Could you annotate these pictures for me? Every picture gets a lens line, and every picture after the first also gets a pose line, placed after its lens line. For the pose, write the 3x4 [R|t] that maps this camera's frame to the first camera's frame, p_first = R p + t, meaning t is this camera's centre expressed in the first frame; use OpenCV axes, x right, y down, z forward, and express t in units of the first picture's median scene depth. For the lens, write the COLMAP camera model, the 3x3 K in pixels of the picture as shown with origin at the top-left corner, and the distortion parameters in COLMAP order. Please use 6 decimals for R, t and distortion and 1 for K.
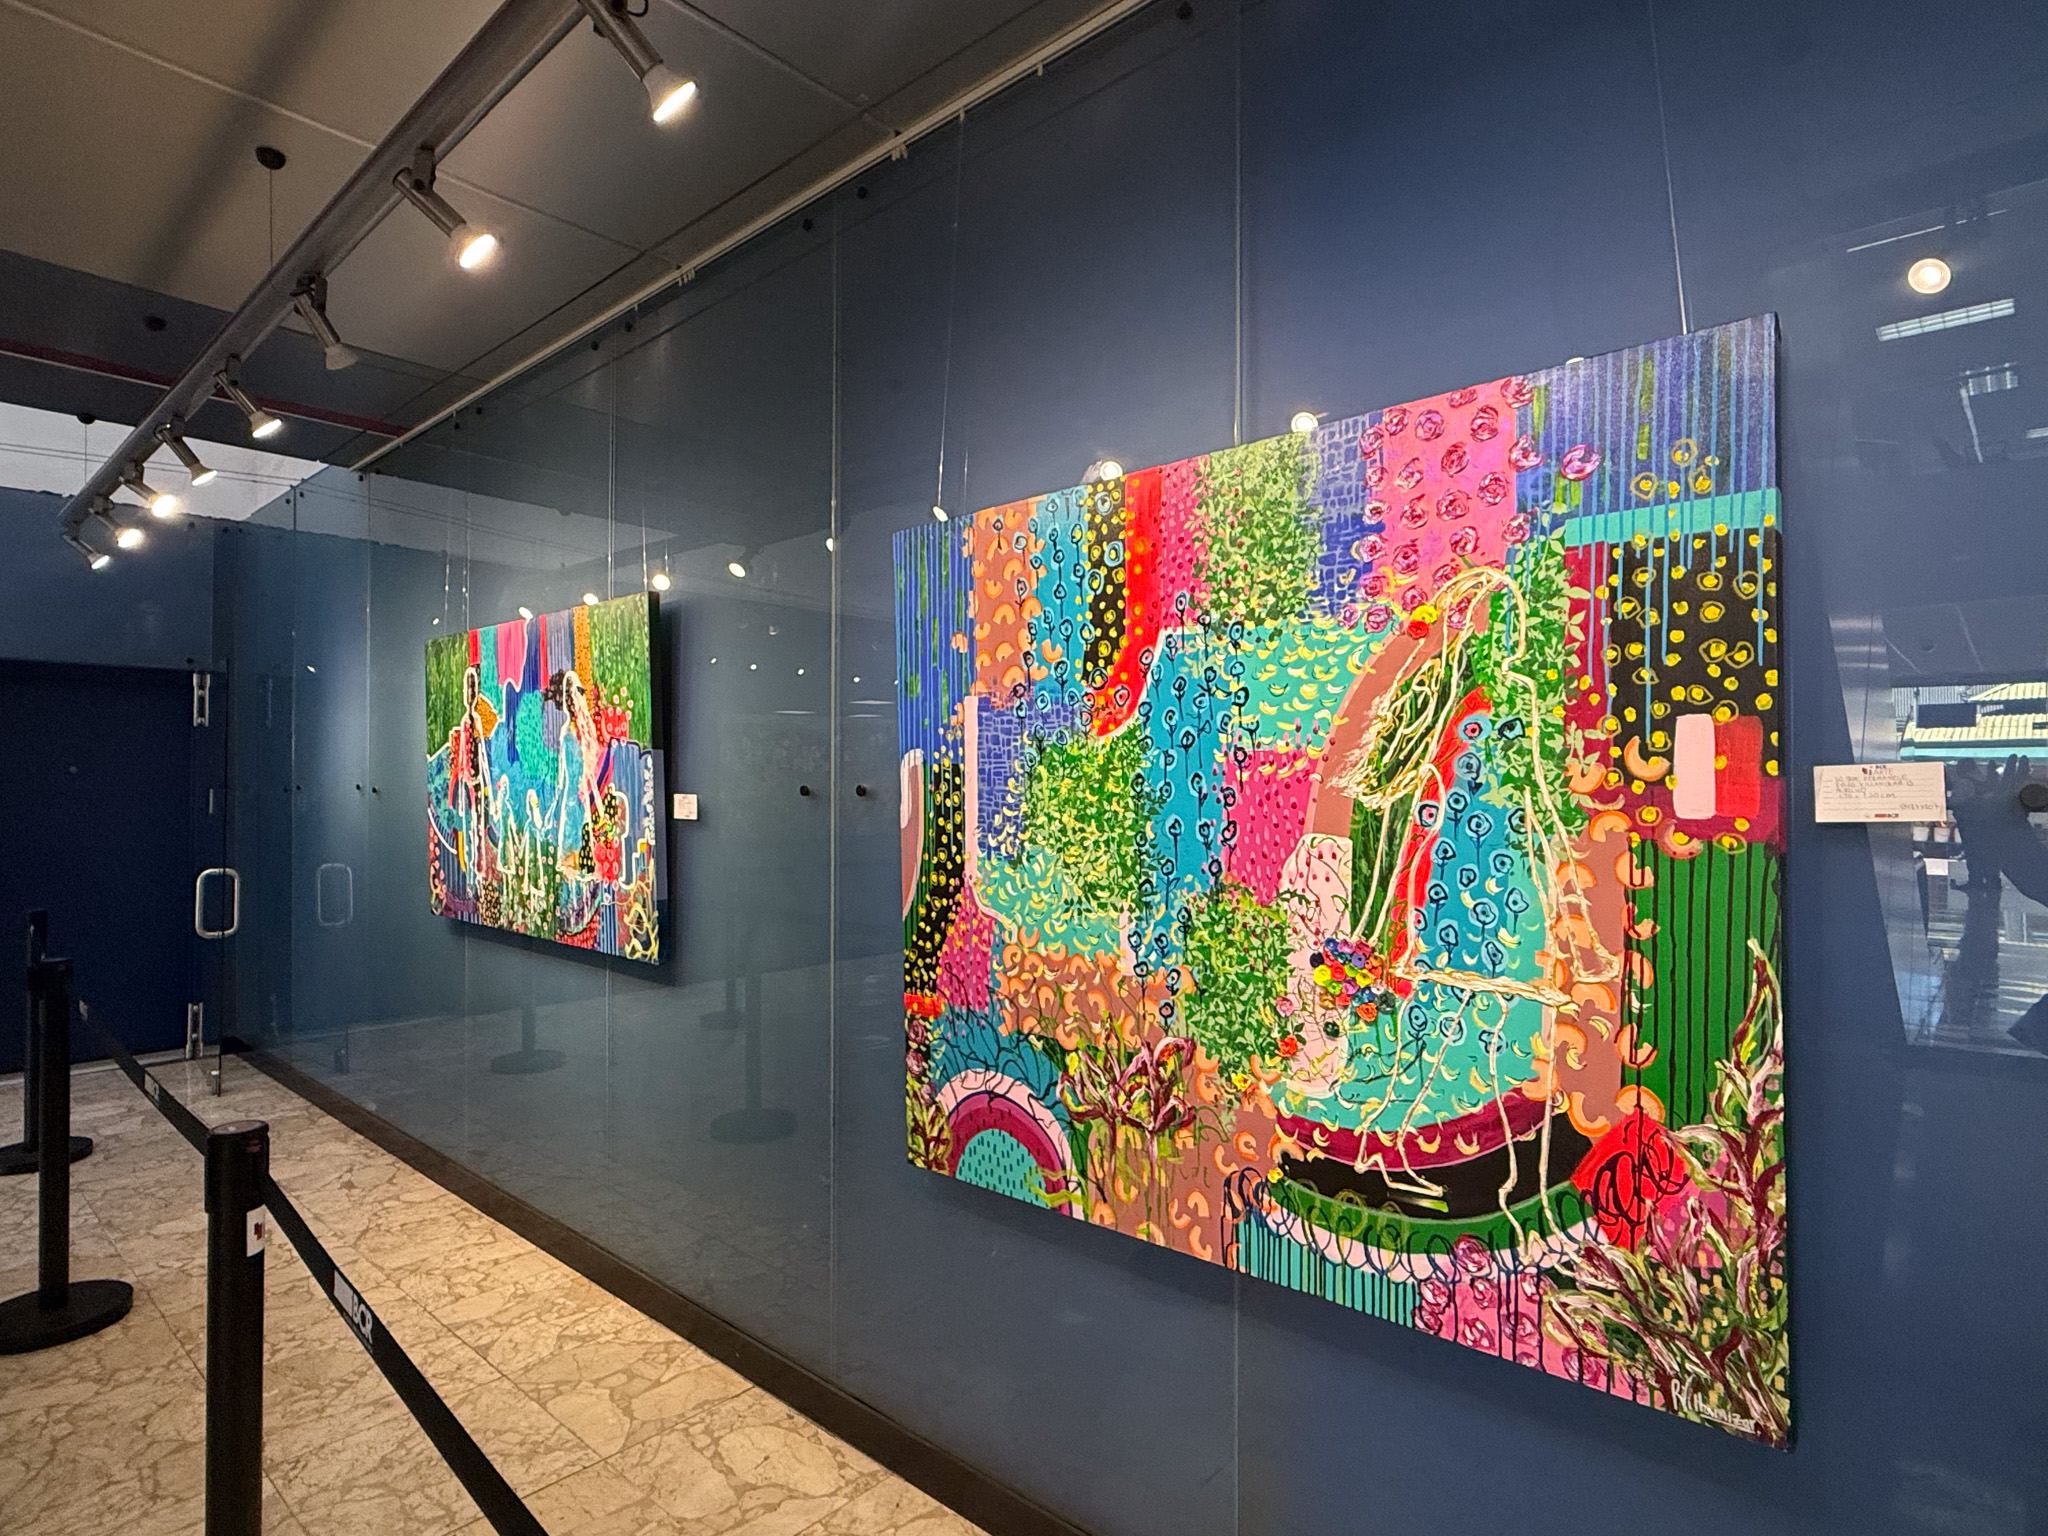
lens RADIAL K [[1099.6, 0, 1021.2], [0, 1099.6, 774.9], [0, 0, 1]] dist [-0.007182, 0.003760]
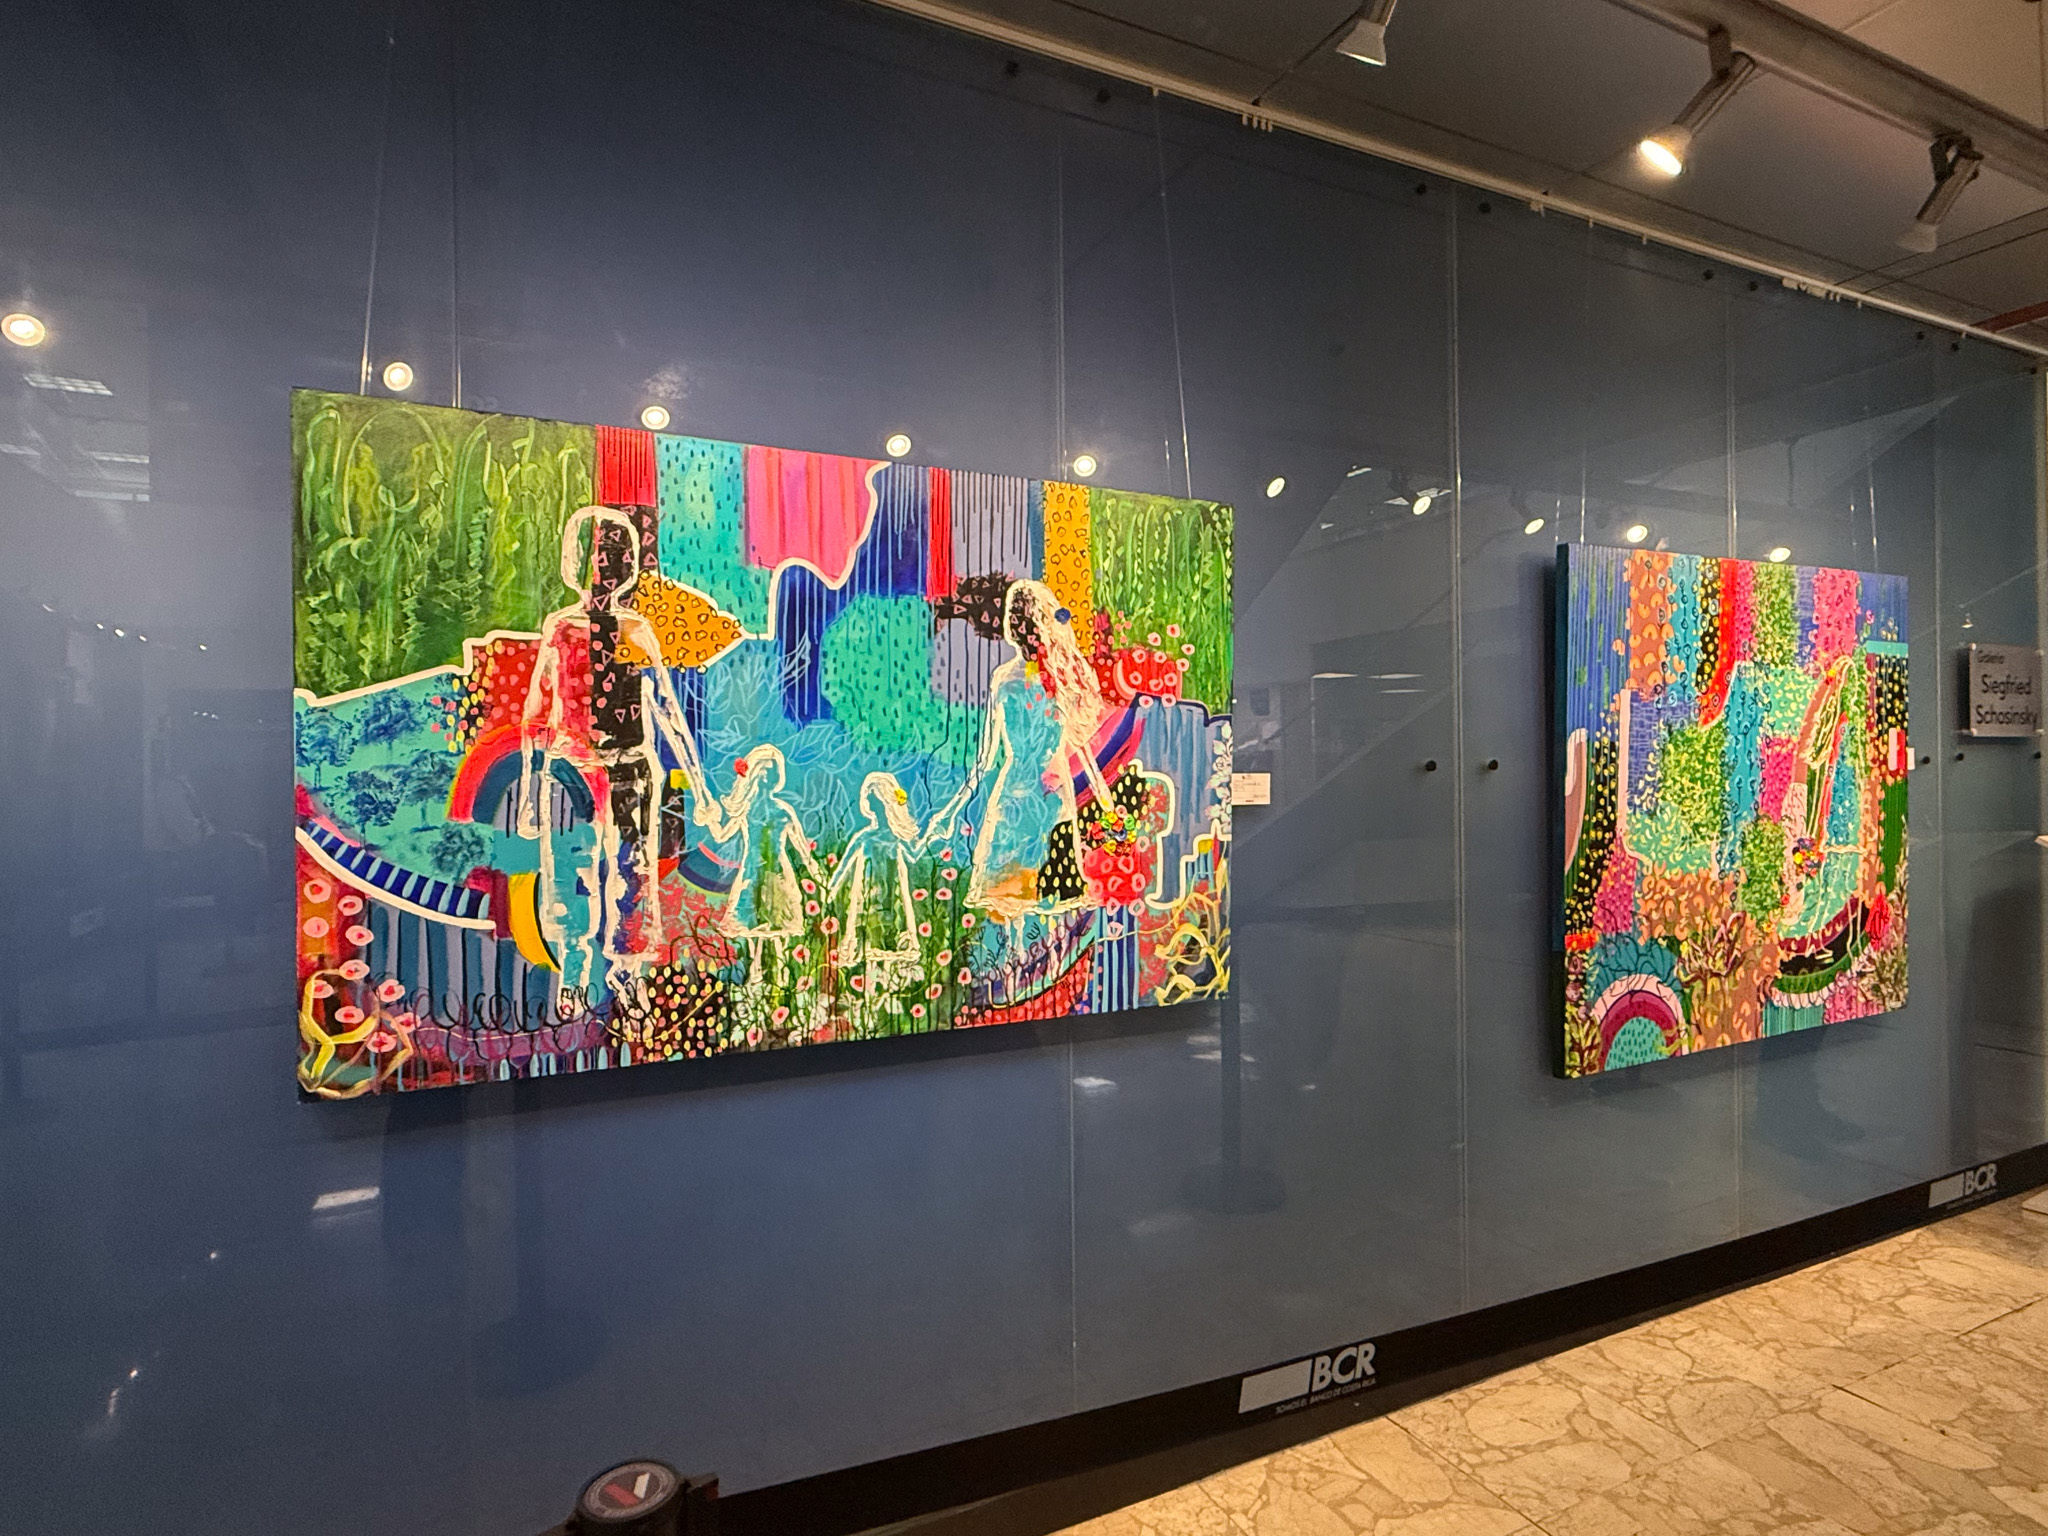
lens RADIAL K [[1099.6, 0, 1020.3], [0, 1099.6, 767.4], [0, 0, 1]] dist [-0.007182, 0.003760]
pose [[0.374786, -0.002130, 0.927109, -1.560215], [0.002393, 0.999996, 0.001330, 0.016962], [-0.927108, 0.001720, 0.374789, 1.215475]]
